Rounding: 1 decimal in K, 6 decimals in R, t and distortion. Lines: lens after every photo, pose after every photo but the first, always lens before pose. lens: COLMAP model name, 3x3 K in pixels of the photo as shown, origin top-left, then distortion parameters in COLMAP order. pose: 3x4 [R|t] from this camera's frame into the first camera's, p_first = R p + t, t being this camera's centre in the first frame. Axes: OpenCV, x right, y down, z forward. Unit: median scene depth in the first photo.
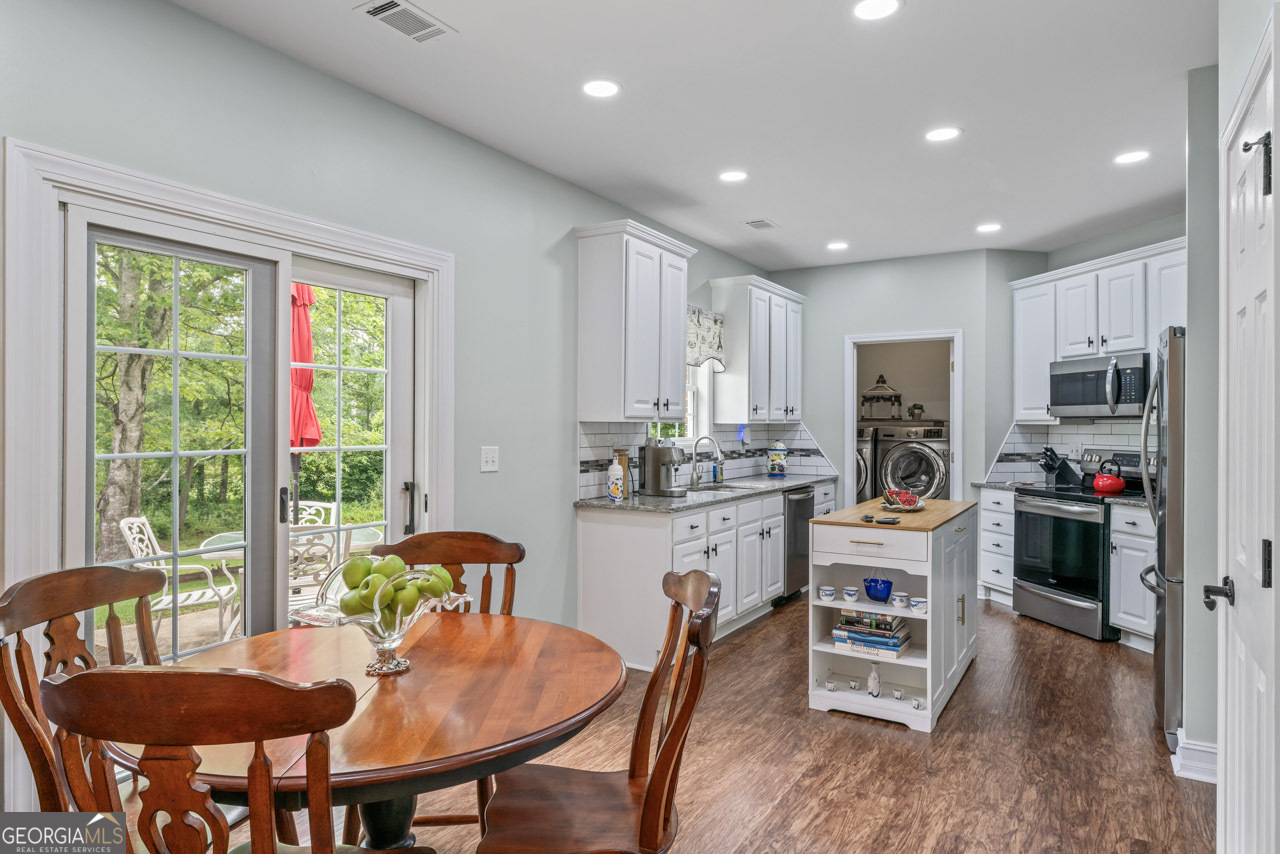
lens RADIAL K [[741.9, 0, 640.0], [0, 741.9, 427.0], [0, 0, 1]] dist [-0.004479, -0.002564]
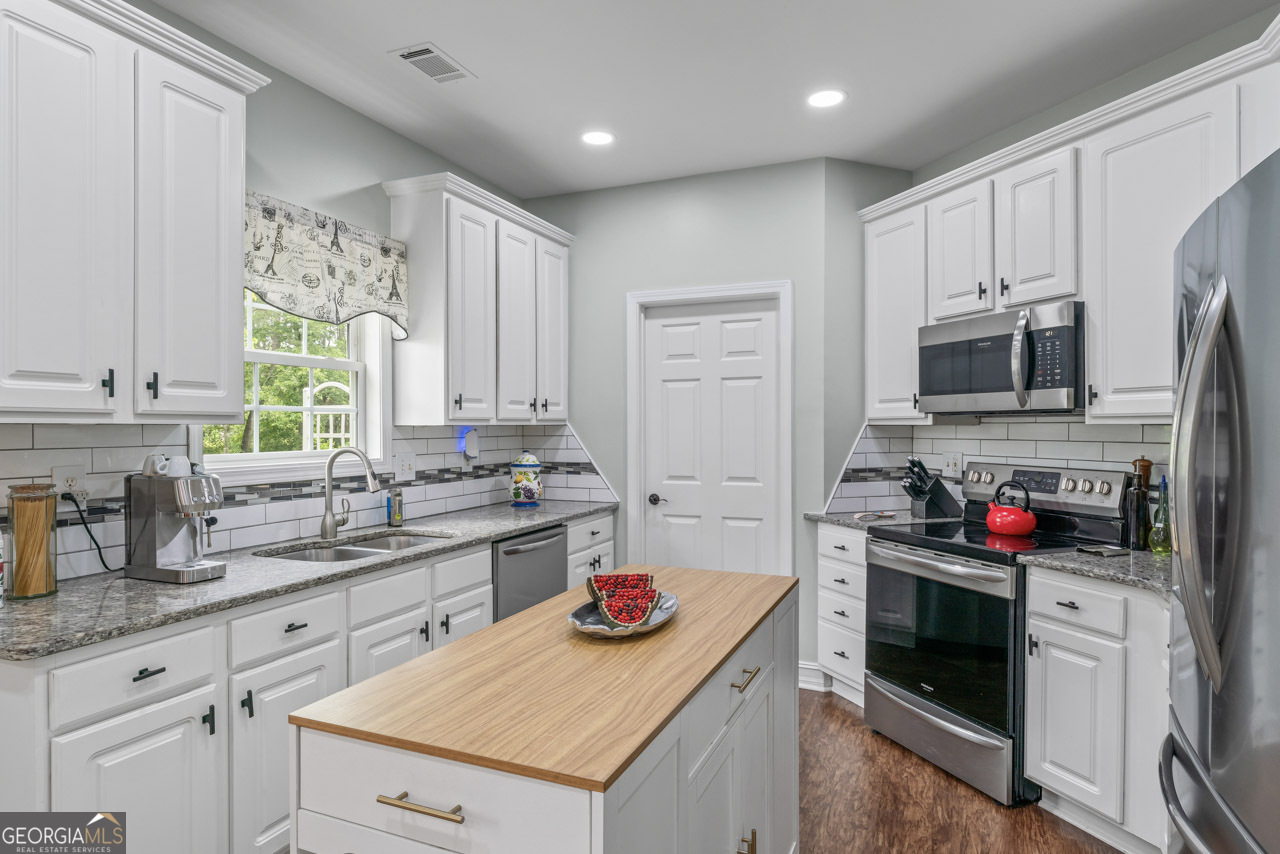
lens RADIAL K [[709.0, 0, 638.8], [0, 709.0, 434.6], [0, 0, 1]] dist [0.001165, 0.000091]
pose [[0.987715, -0.006627, 0.156124, 0.218671], [0.005061, 0.999933, 0.010430, -0.002600], [-0.156183, -0.009512, 0.987682, 0.431470]]
